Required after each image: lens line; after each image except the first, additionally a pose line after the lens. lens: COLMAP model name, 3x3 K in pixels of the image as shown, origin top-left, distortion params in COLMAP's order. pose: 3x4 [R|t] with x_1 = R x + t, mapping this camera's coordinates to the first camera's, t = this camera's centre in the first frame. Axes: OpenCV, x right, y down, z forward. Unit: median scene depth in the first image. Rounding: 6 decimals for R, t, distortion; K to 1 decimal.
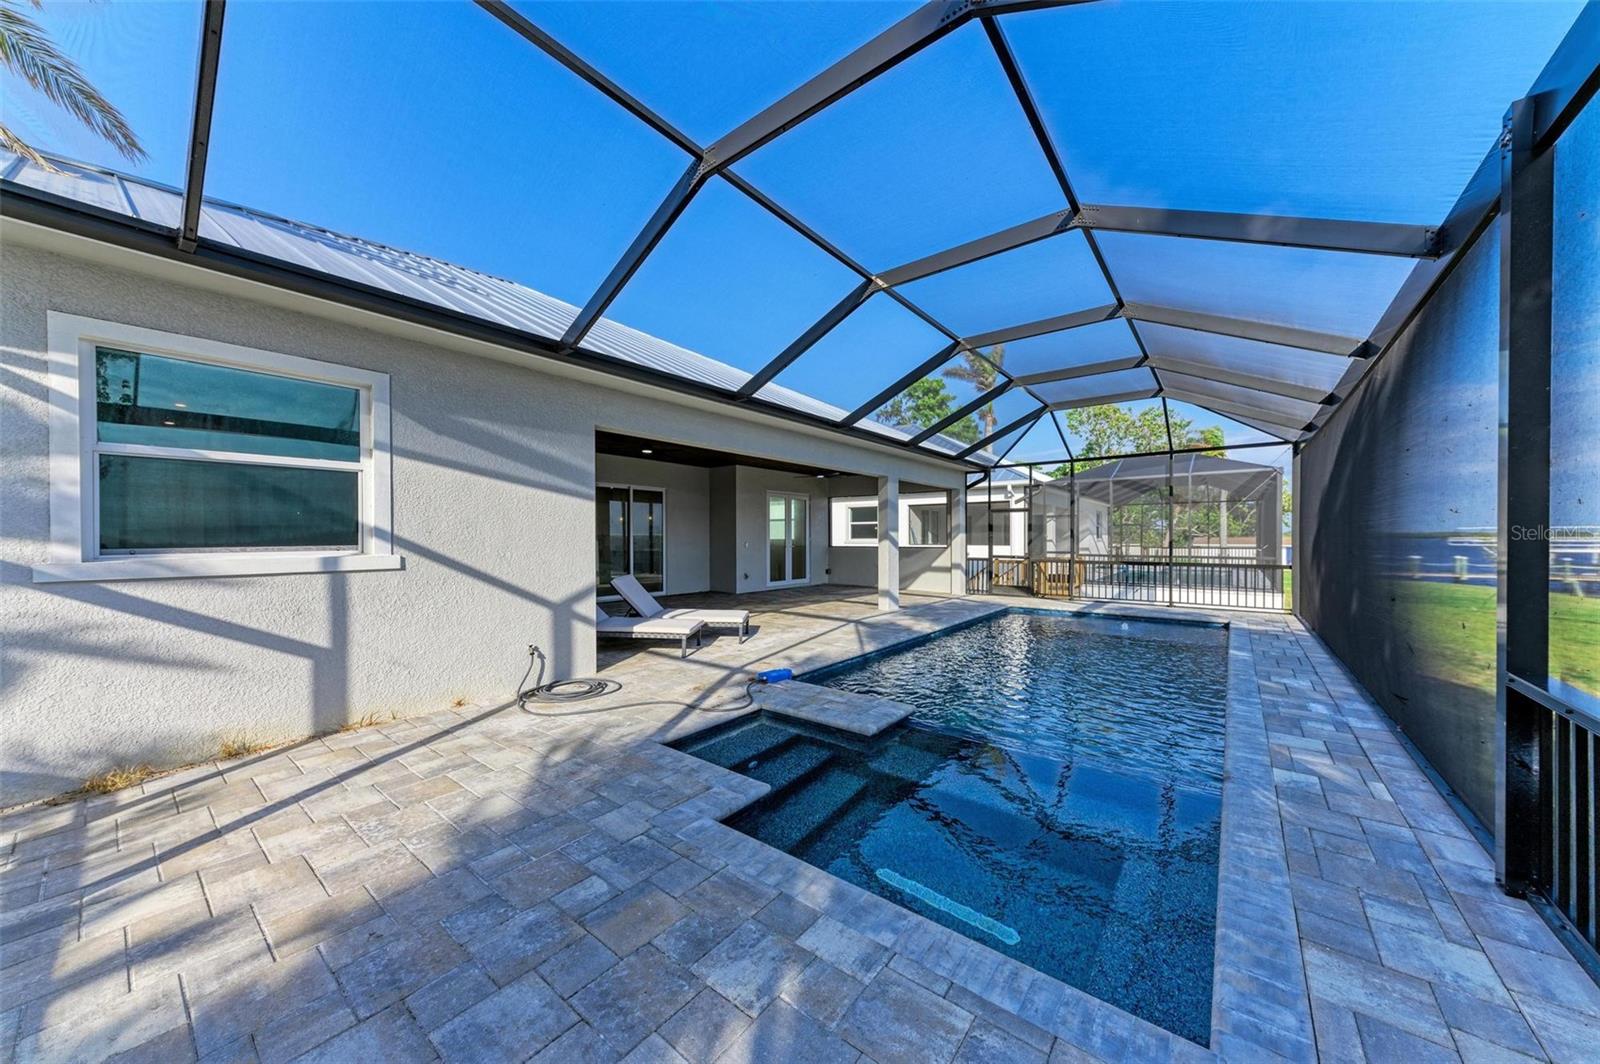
lens RADIAL K [[547.7, 0, 807.3], [0, 547.7, 537.2], [0, 0, 1]] dist [0.006240, -0.000363]
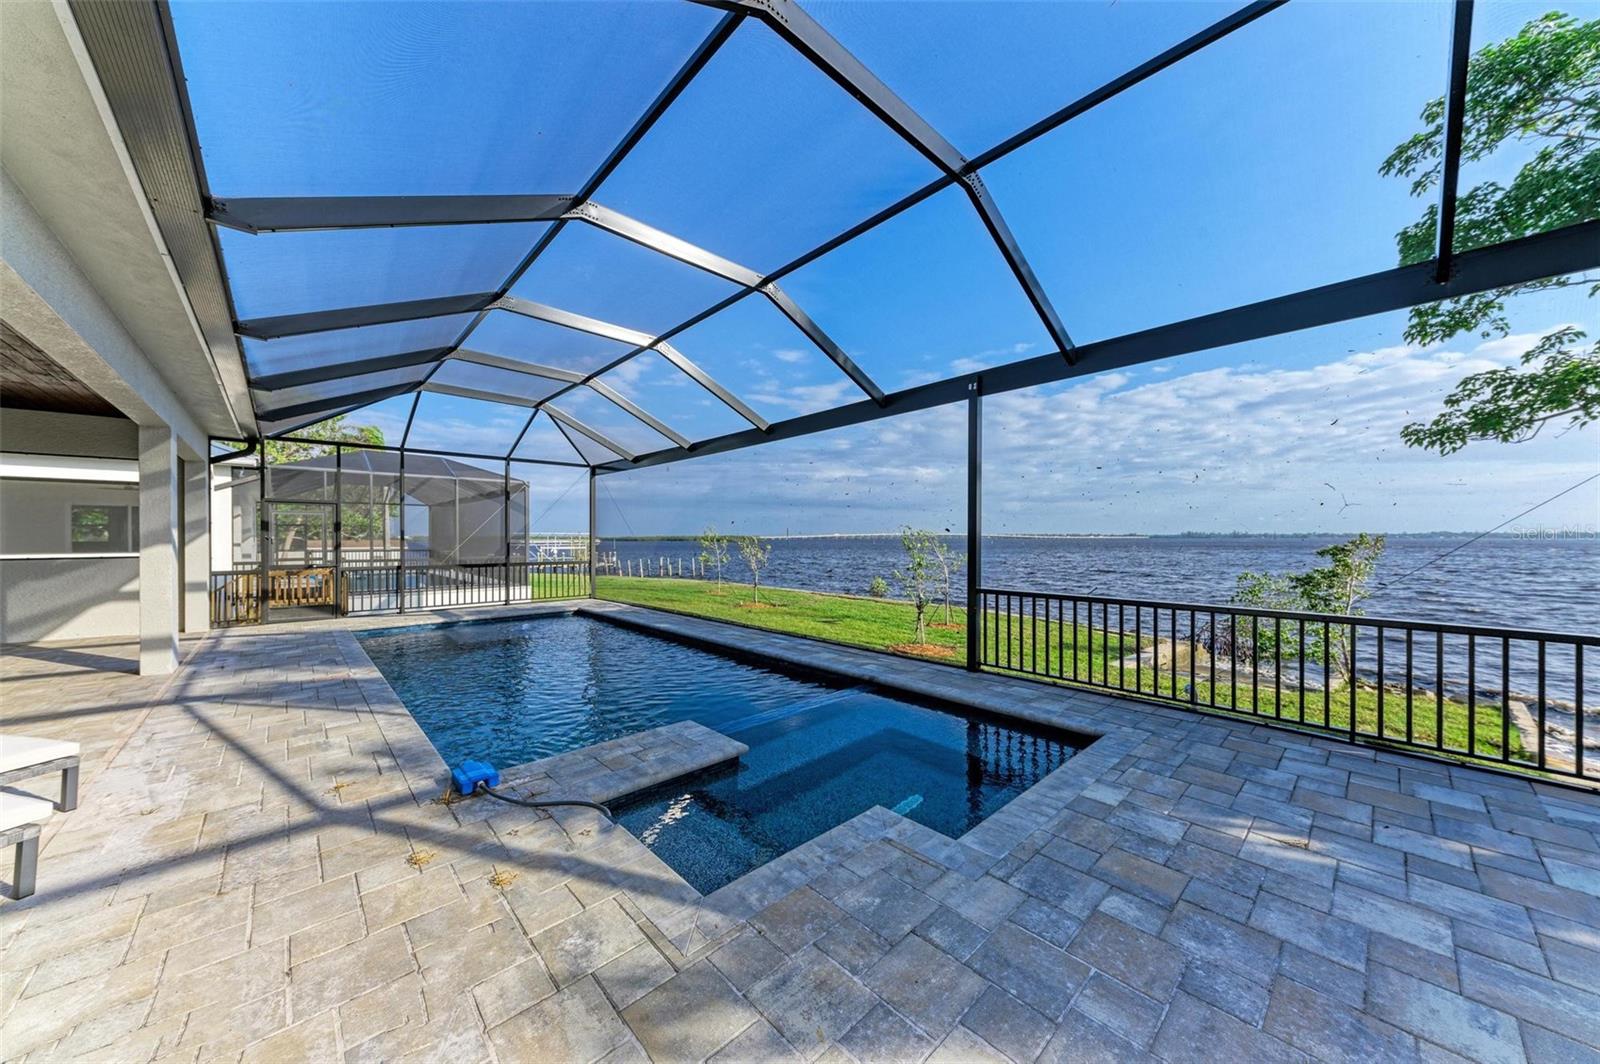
lens RADIAL K [[547.7, 0, 795.6], [0, 547.7, 537.1], [0, 0, 1]] dist [0.006240, -0.000363]
pose [[0.160474, 0.003112, 0.987035, -0.606134], [0.002028, 0.999992, -0.003482, 0.002554], [-0.987038, 0.002561, 0.160466, 0.597364]]
